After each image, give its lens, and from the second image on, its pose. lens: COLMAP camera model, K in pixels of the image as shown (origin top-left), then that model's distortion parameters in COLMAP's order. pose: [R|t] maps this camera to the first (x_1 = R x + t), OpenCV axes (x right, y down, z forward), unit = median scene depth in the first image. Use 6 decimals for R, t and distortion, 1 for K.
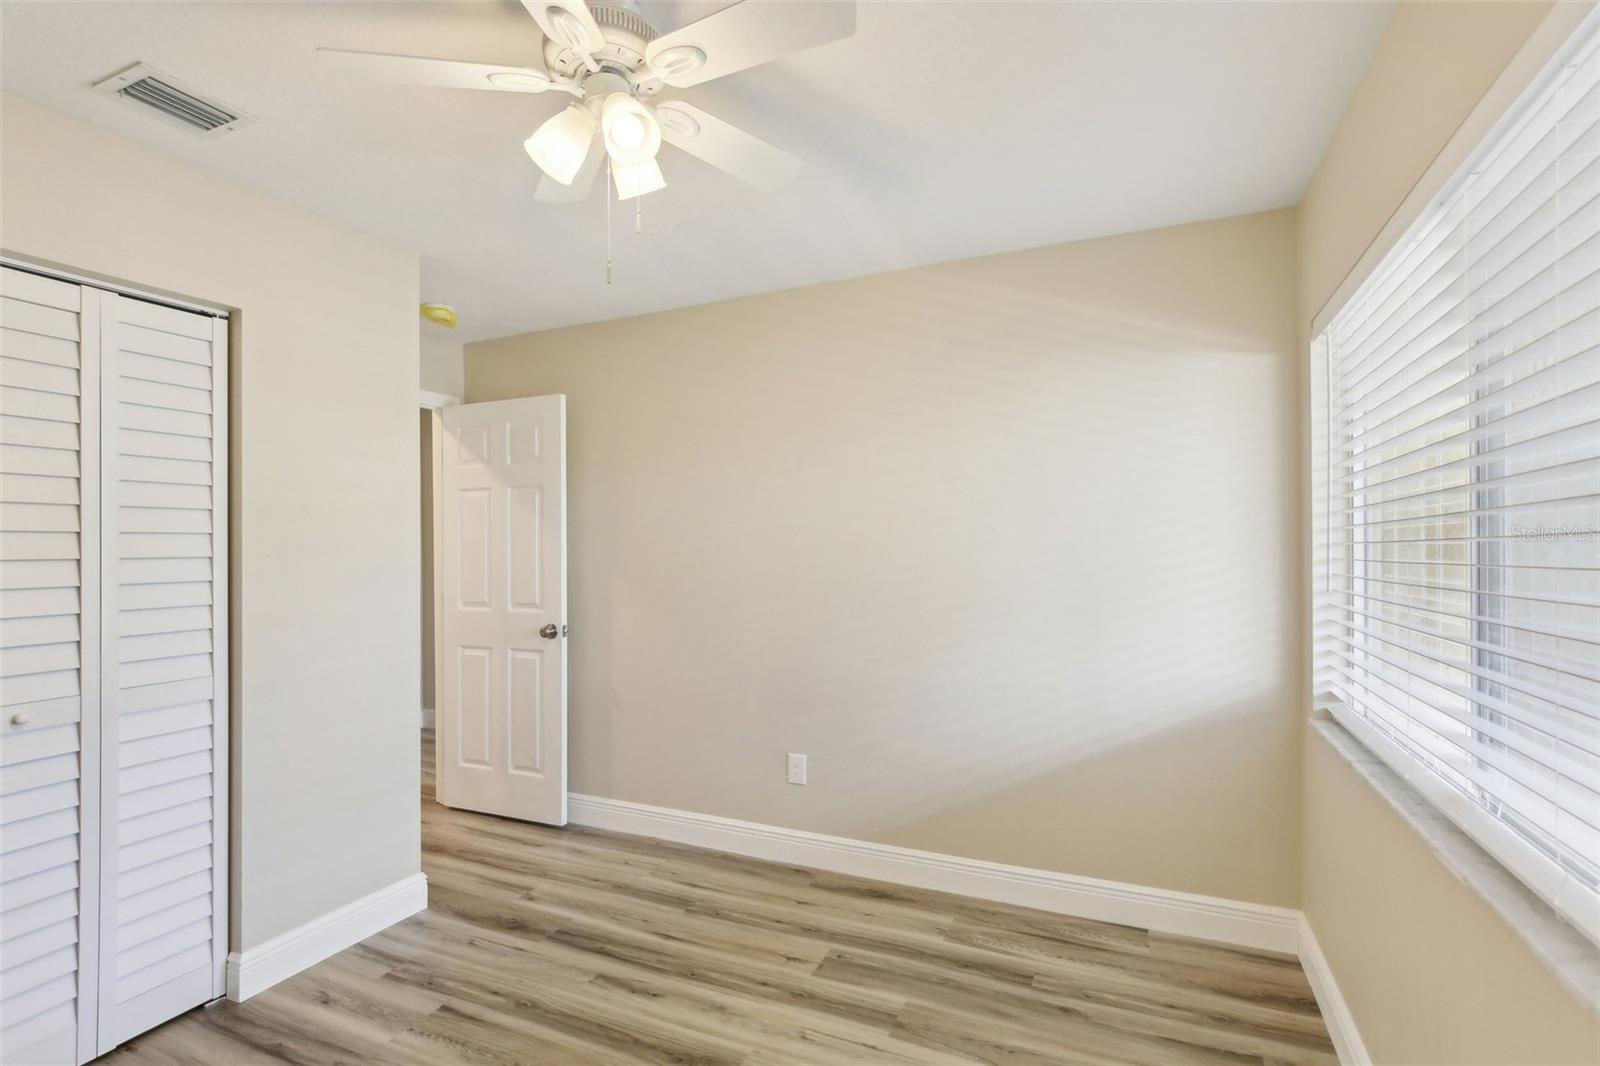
lens RADIAL K [[742.5, 0, 789.2], [0, 742.5, 540.5], [0, 0, 1]] dist [0.000220, 0.000313]
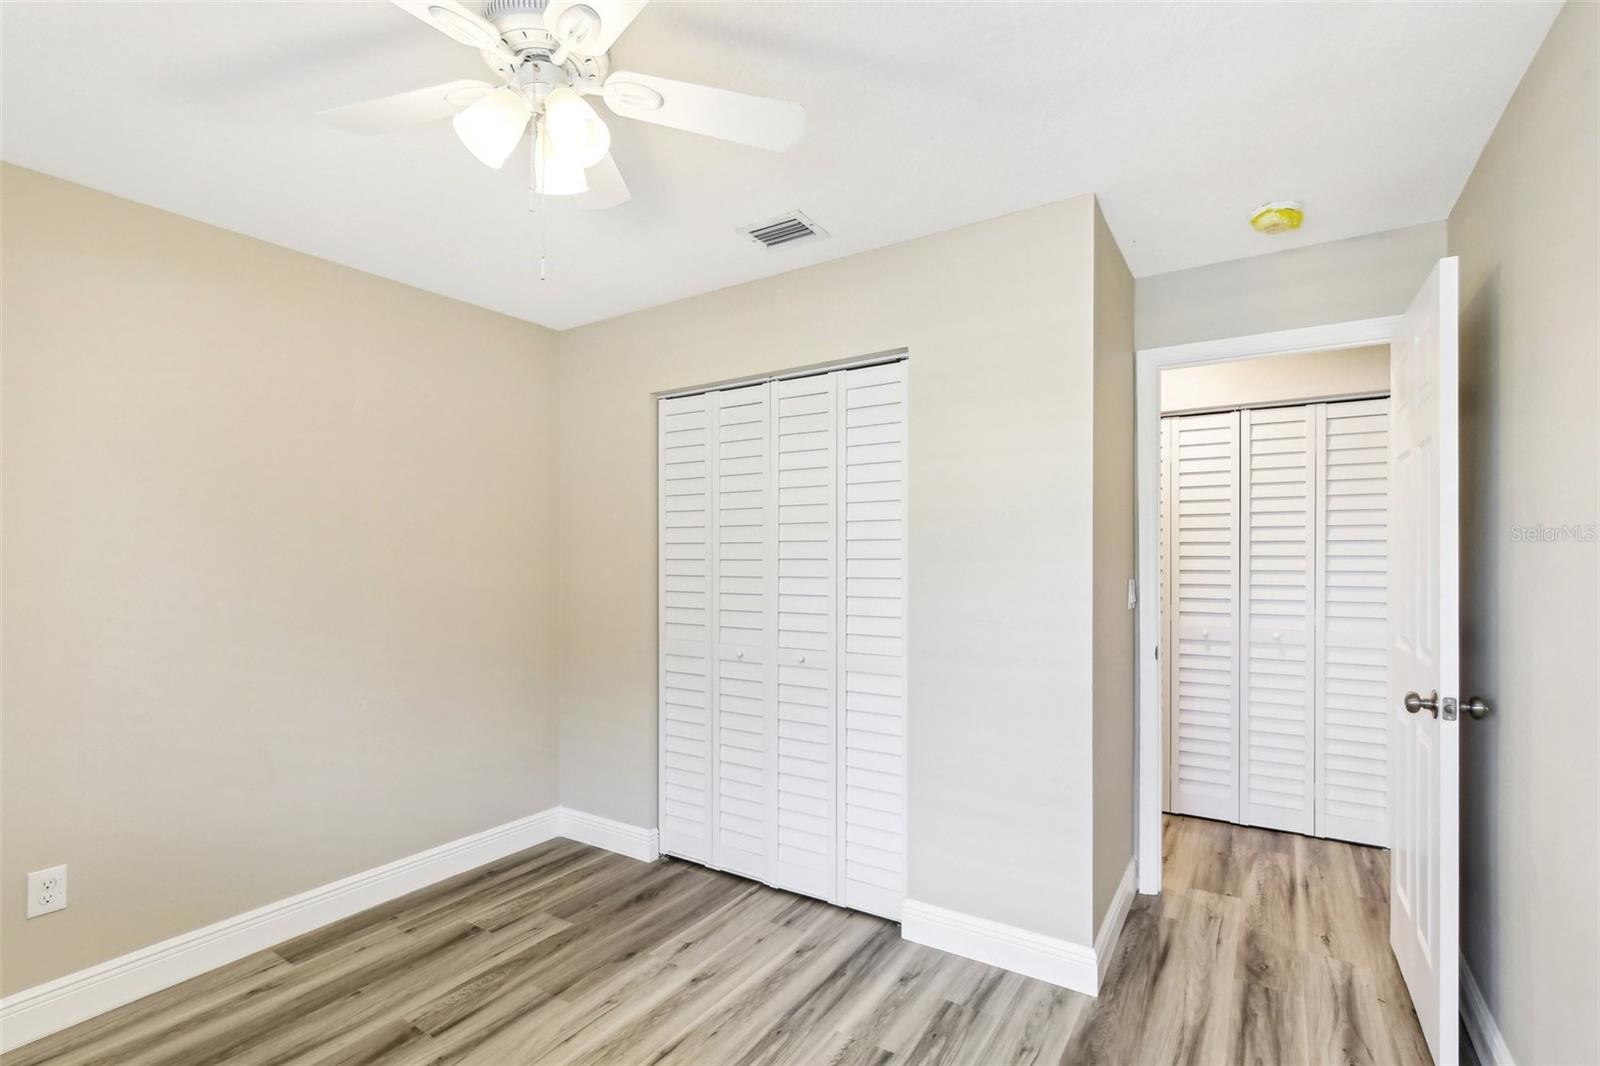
lens RADIAL K [[742.5, 0, 789.2], [0, 742.5, 540.5], [0, 0, 1]] dist [0.000220, 0.000313]
pose [[-0.132846, -0.009686, -0.991089, 0.422543], [0.010158, 0.999886, -0.011133, 0.004281], [0.991085, -0.011547, -0.132732, 0.918414]]
